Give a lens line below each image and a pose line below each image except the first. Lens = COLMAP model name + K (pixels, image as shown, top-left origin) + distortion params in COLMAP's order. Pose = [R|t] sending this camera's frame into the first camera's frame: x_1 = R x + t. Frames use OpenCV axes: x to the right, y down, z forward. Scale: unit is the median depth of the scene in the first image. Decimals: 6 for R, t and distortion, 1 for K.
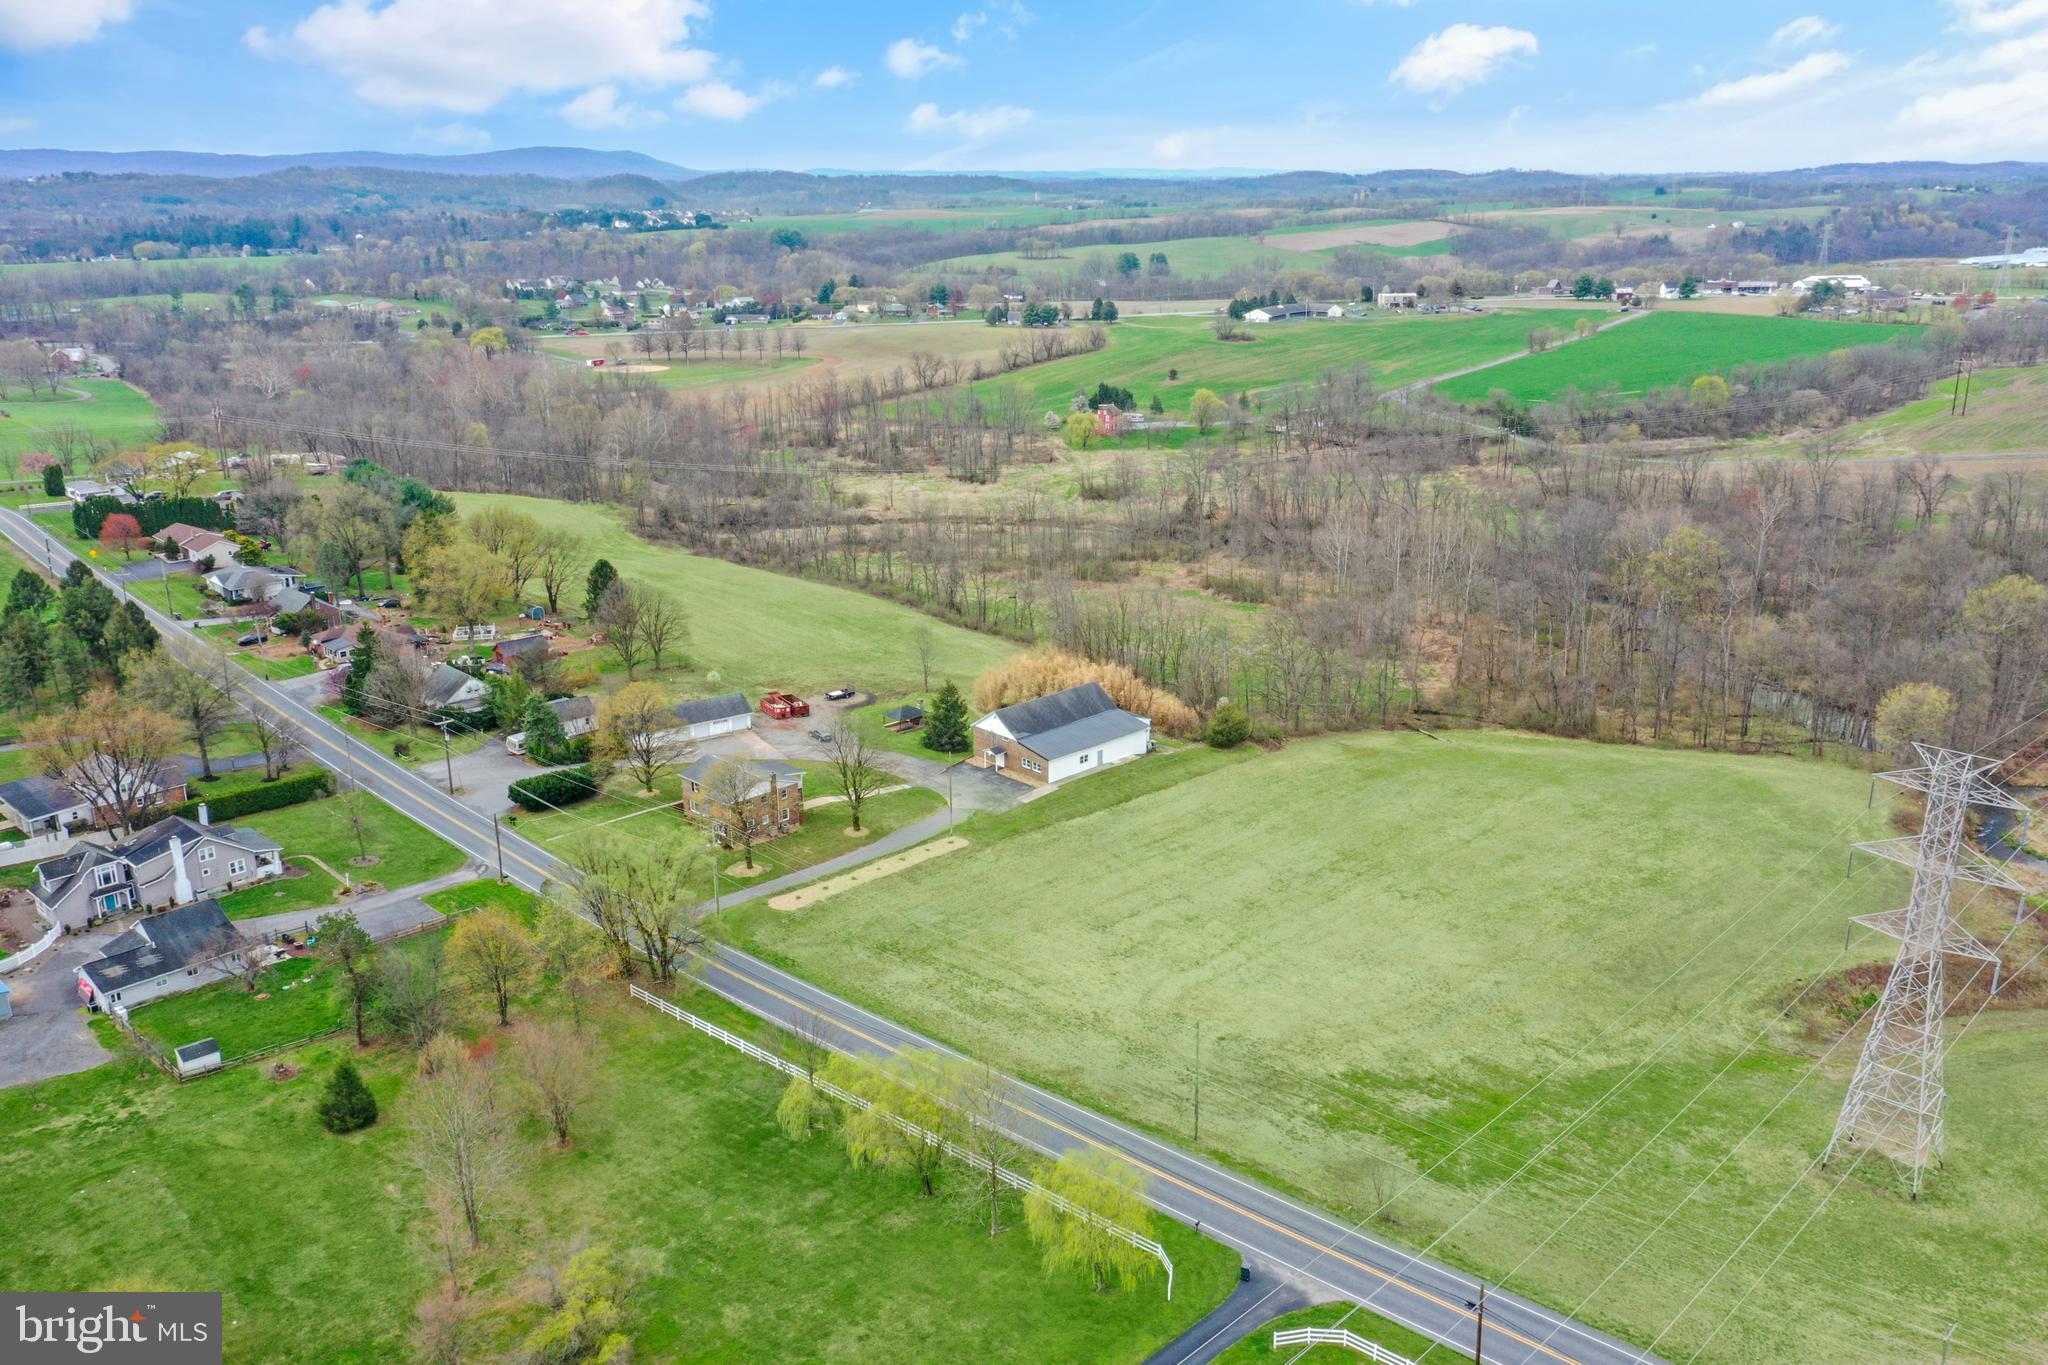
lens RADIAL K [[1582.7, 0, 1024.0], [0, 1582.7, 682.5], [0, 0, 1]] dist [0.015057, -0.000010]
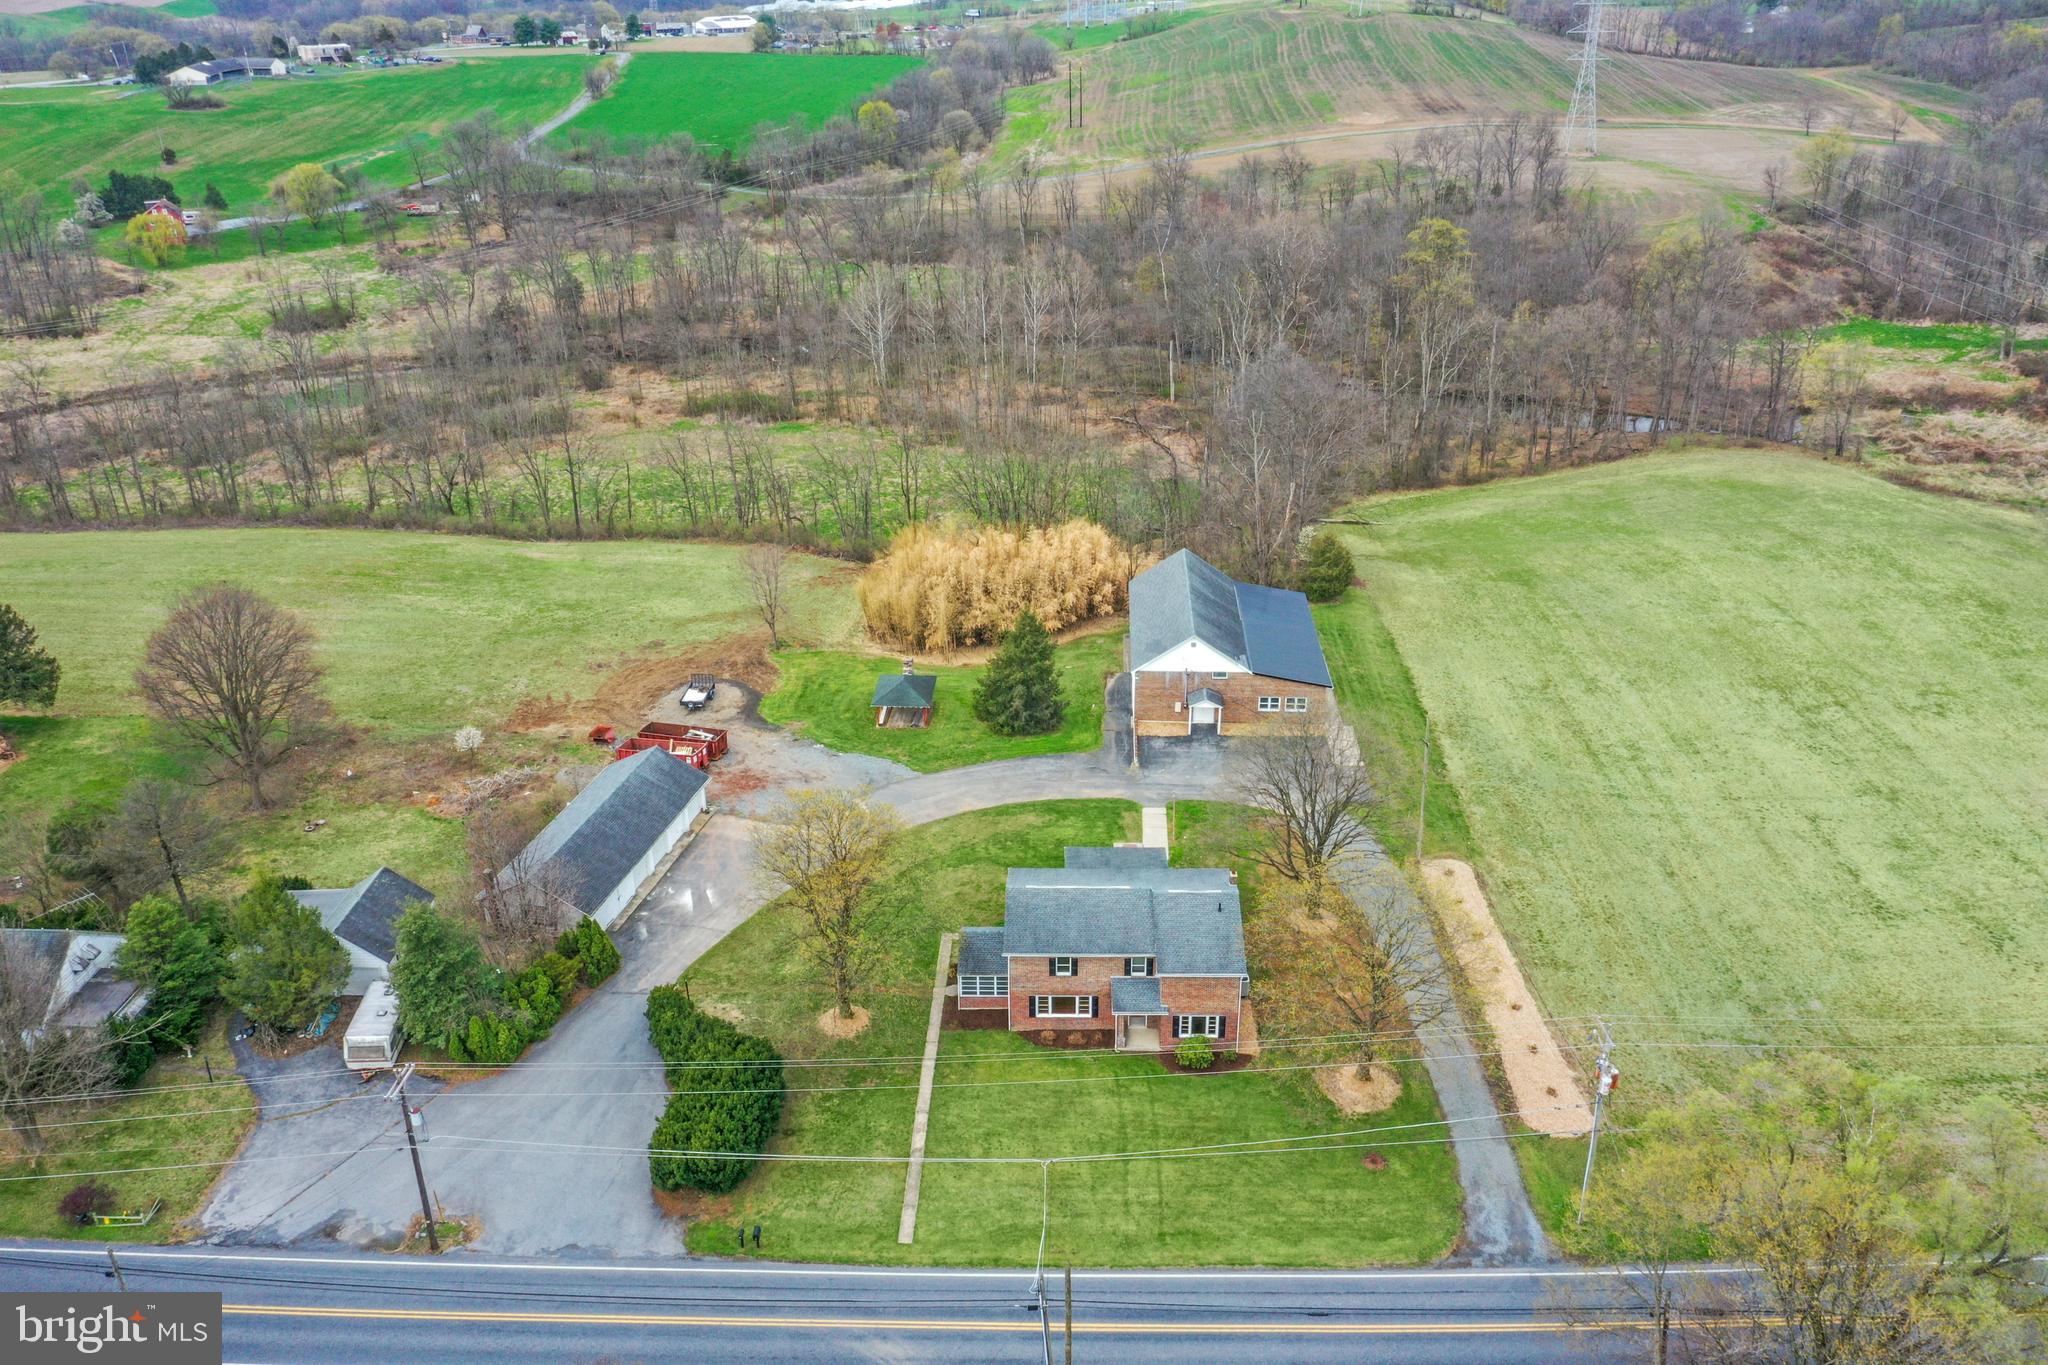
lens RADIAL K [[1592.8, 0, 1024.0], [0, 1592.8, 682.5], [0, 0, 1]] dist [0.003064, 0.004399]
pose [[0.720199, -0.289026, 0.630696, -0.377621], [0.208823, 0.957240, 0.200212, -0.081873], [-0.661594, -0.012489, 0.749758, 0.531295]]
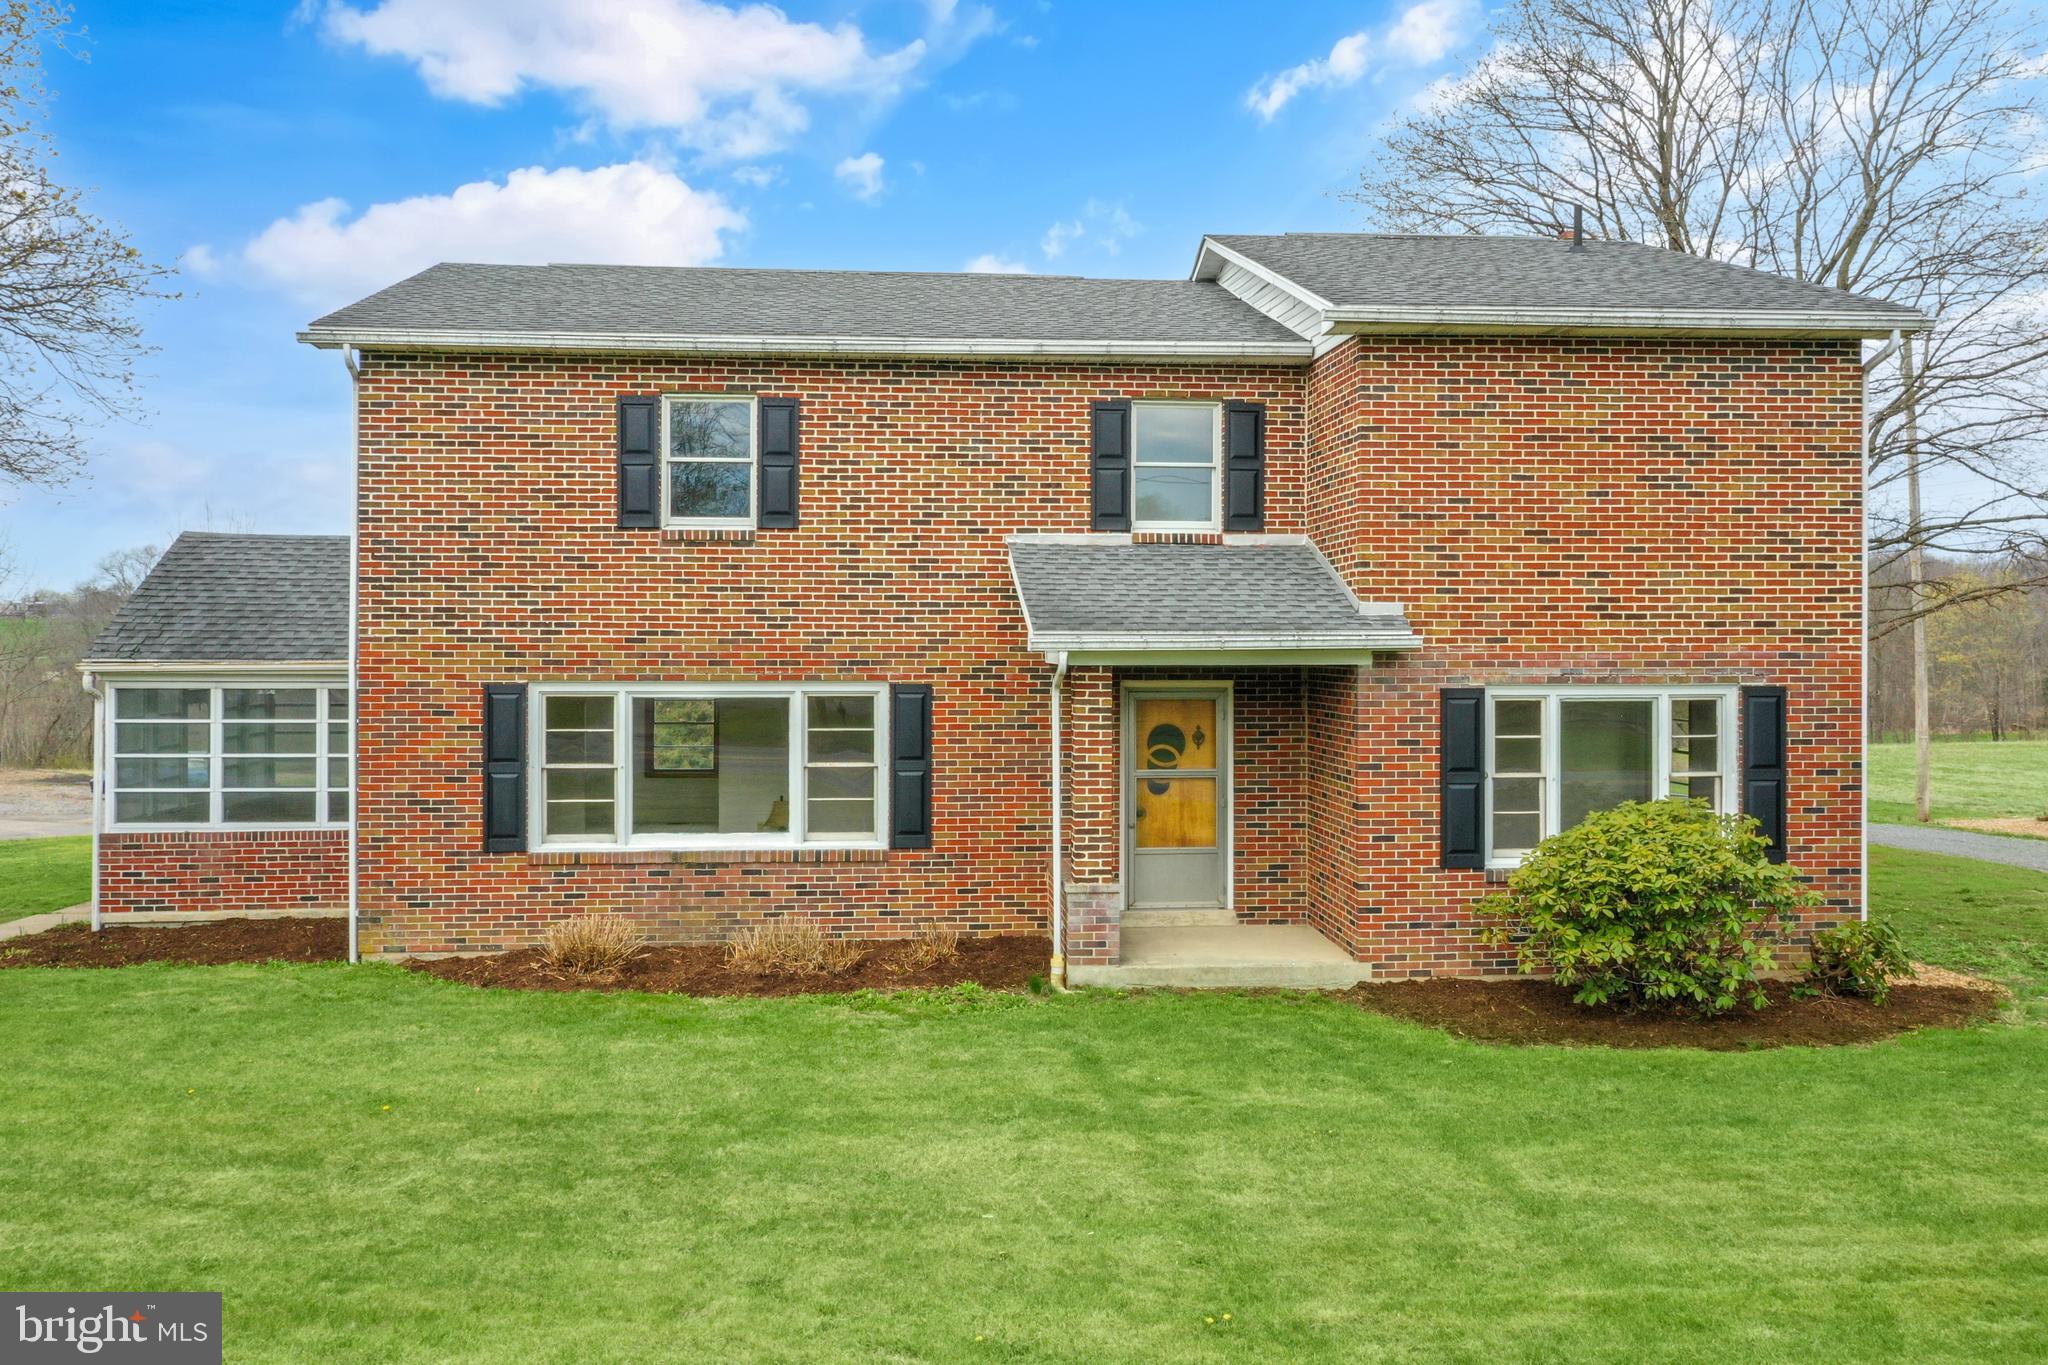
lens RADIAL K [[1717.8, 0, 1024.0], [0, 1717.8, 682.5], [0, 0, 1]] dist [0.001033, 0.001164]
pose [[0.640408, 0.000609, 0.768034, -0.203489], [0.224882, 0.956024, -0.188271, 0.074369], [-0.734374, 0.293287, 0.612109, 0.749753]]
